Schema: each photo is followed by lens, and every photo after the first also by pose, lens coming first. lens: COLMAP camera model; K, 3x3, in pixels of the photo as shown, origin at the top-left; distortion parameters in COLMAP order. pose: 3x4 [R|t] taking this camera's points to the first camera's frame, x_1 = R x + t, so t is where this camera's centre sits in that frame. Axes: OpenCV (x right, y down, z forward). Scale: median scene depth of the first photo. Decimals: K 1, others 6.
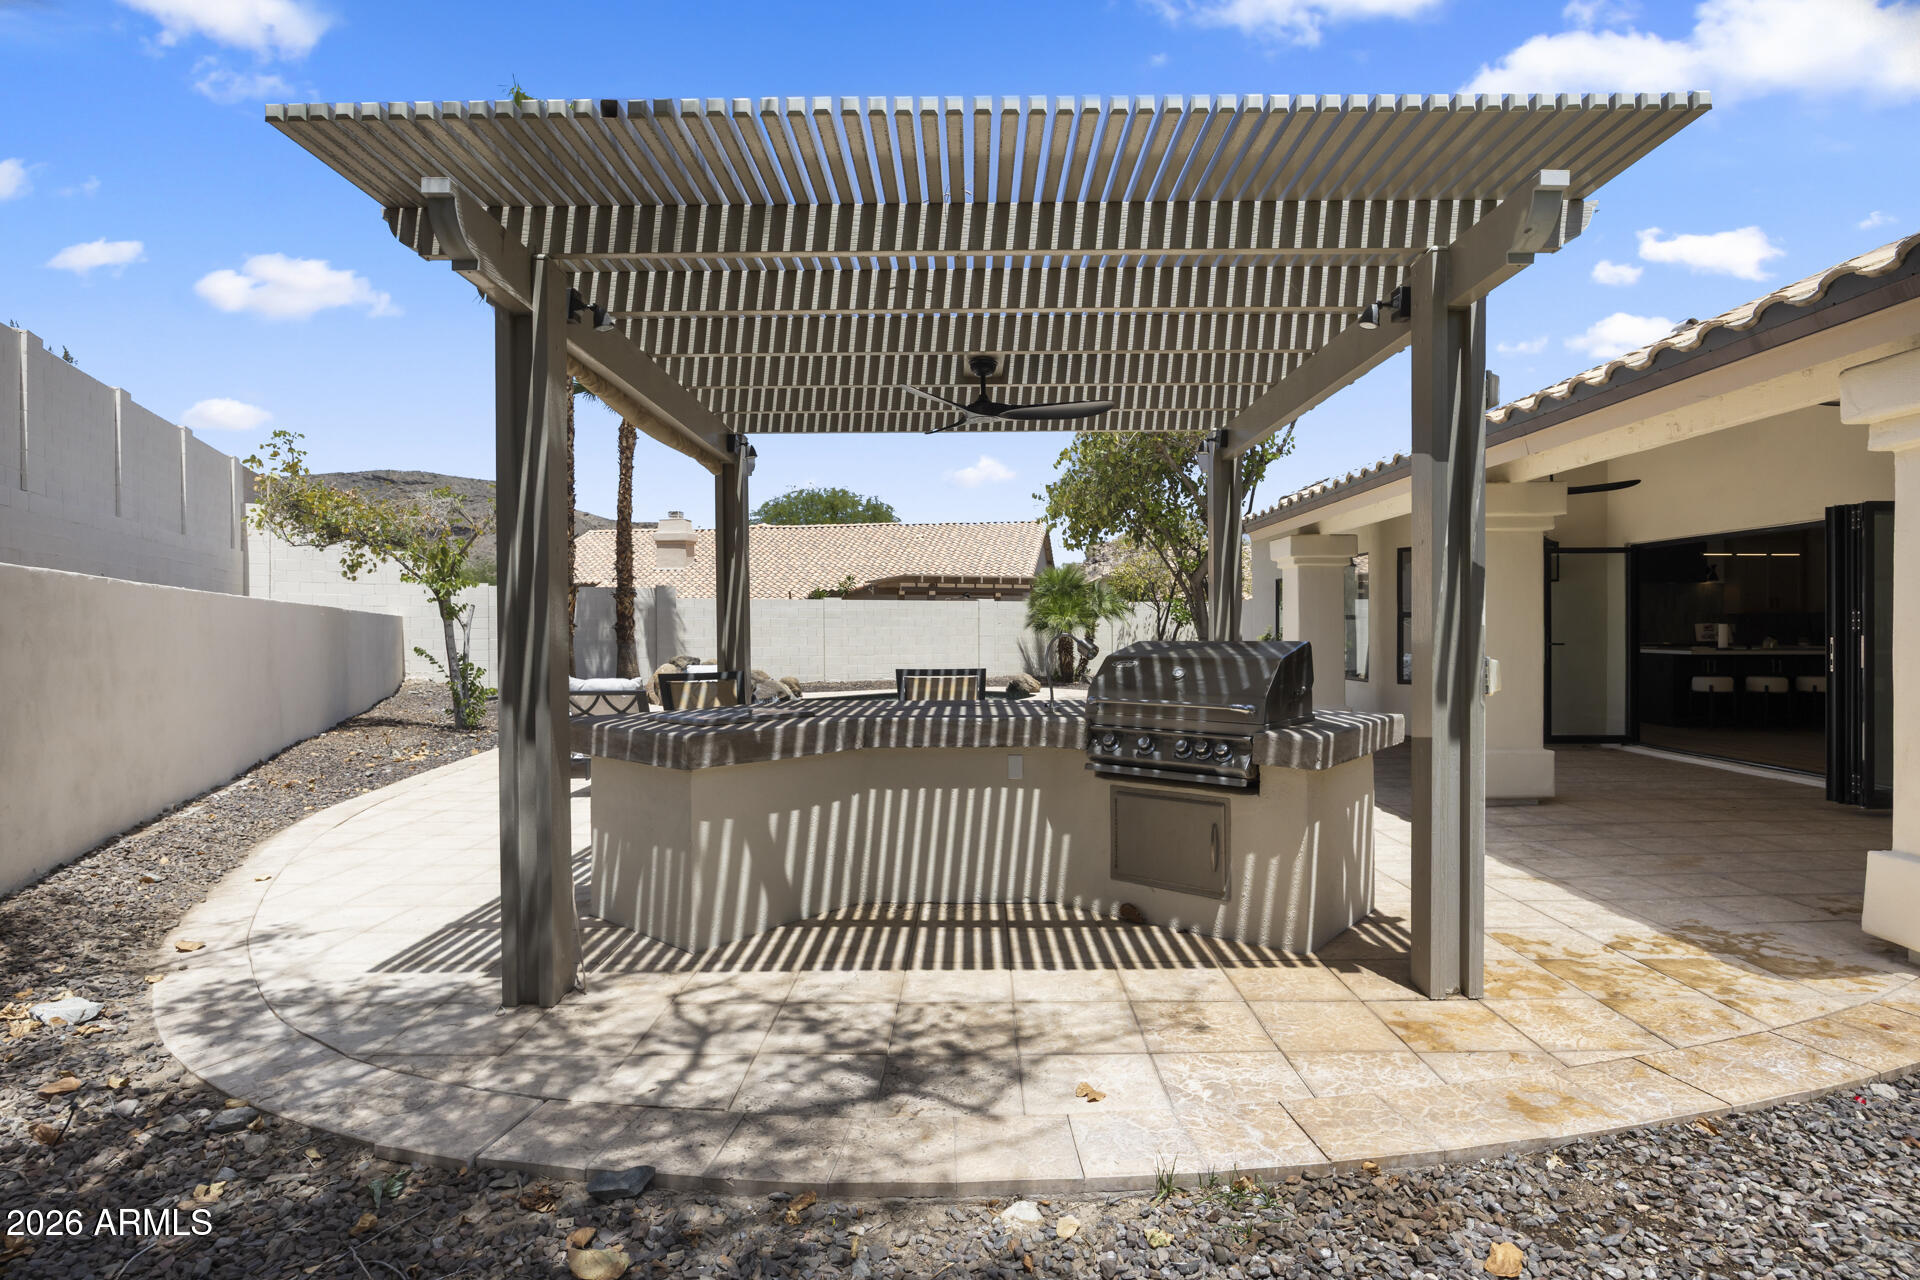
lens RADIAL K [[1077.8, 0, 960.0], [0, 1077.8, 640.0], [0, 0, 1]] dist [0.000218, 0.000451]
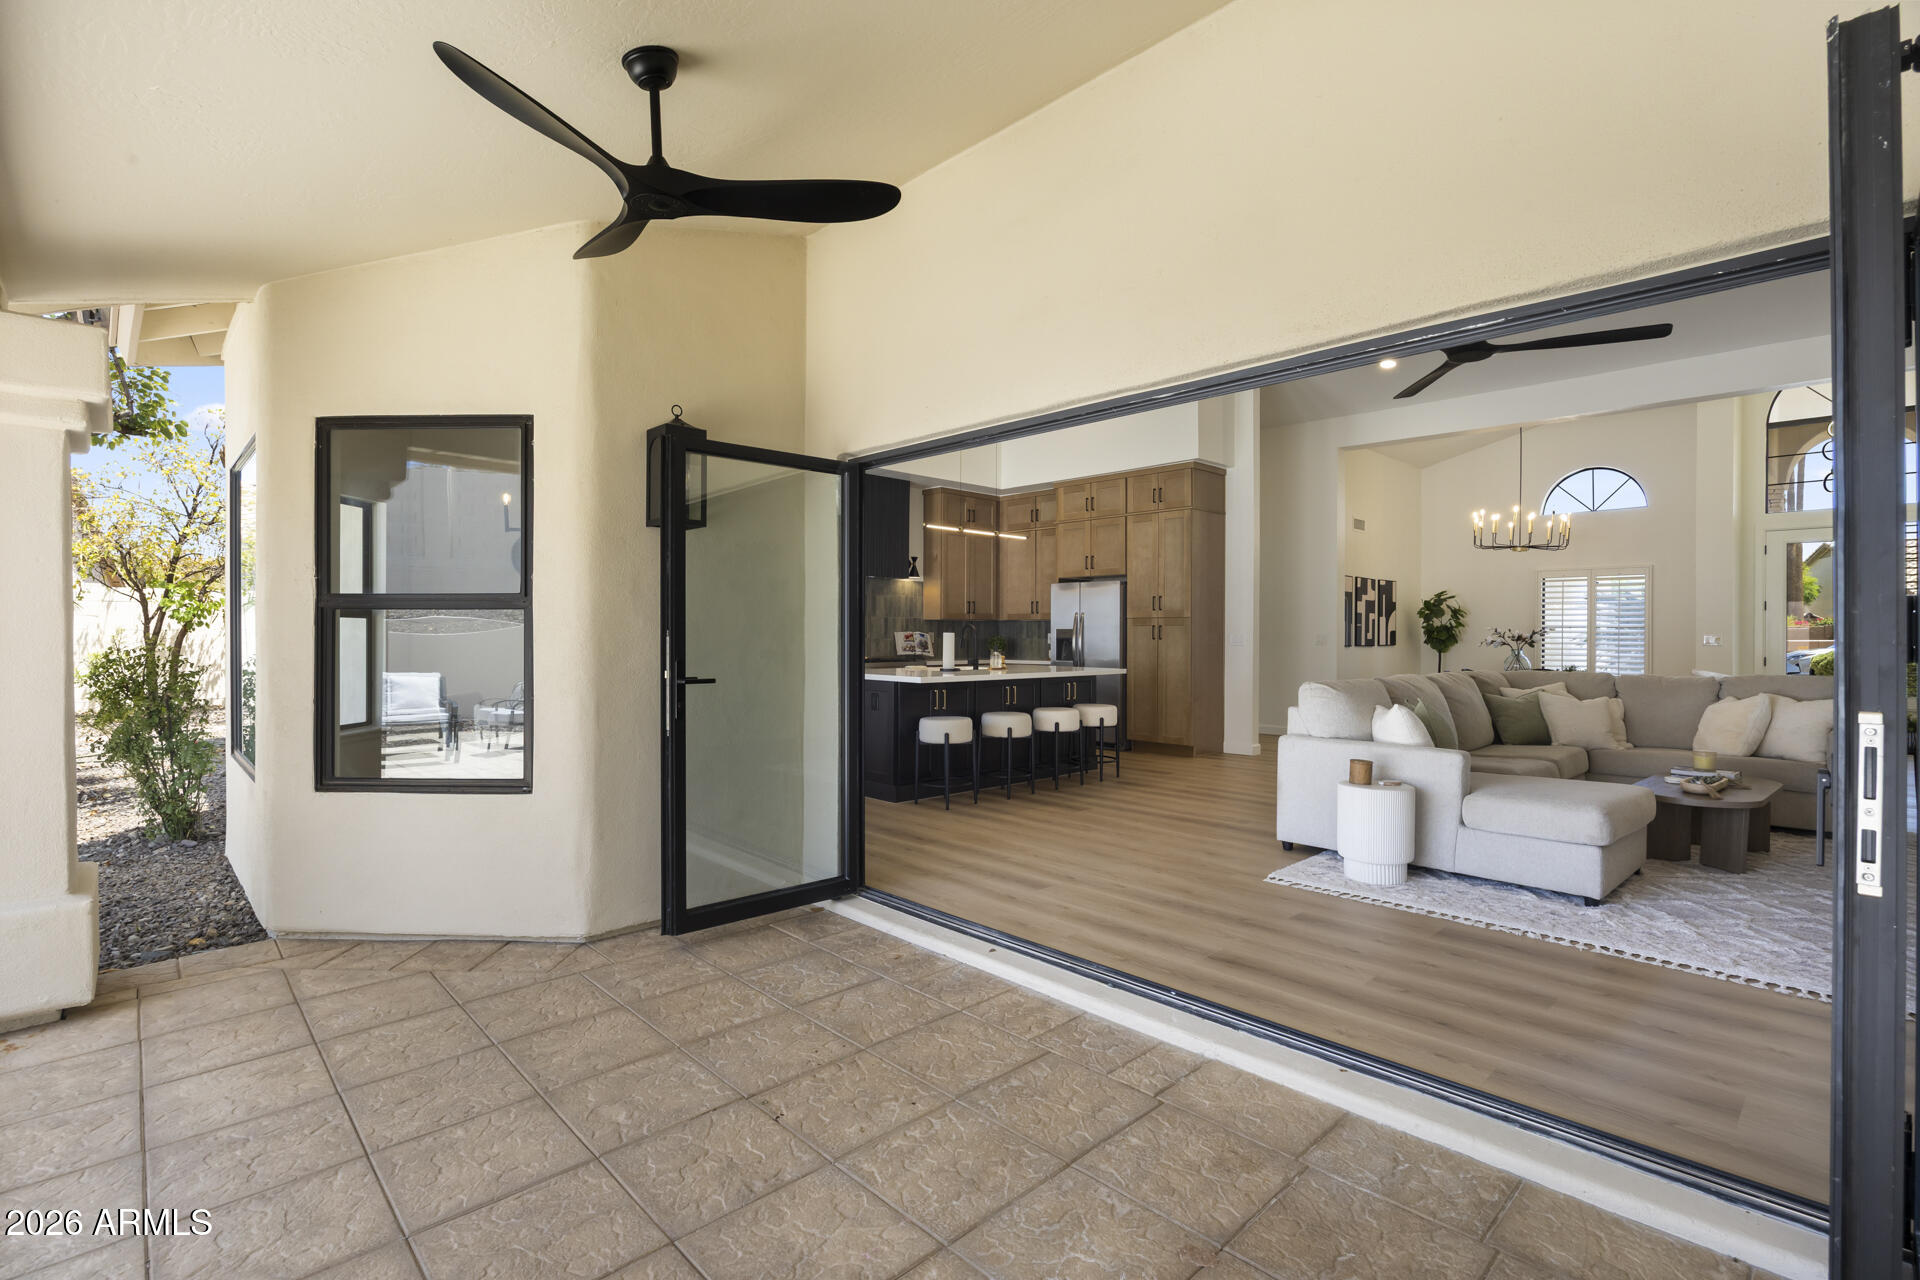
lens RADIAL K [[901.9, 0, 961.4], [0, 901.9, 633.9], [0, 0, 1]] dist [0.002030, 0.000483]
pose [[0.744387, 0.003768, 0.667738, 0.355994], [0.002543, 0.999961, -0.008478, -0.010150], [-0.667744, 0.008009, 0.744348, 0.605247]]
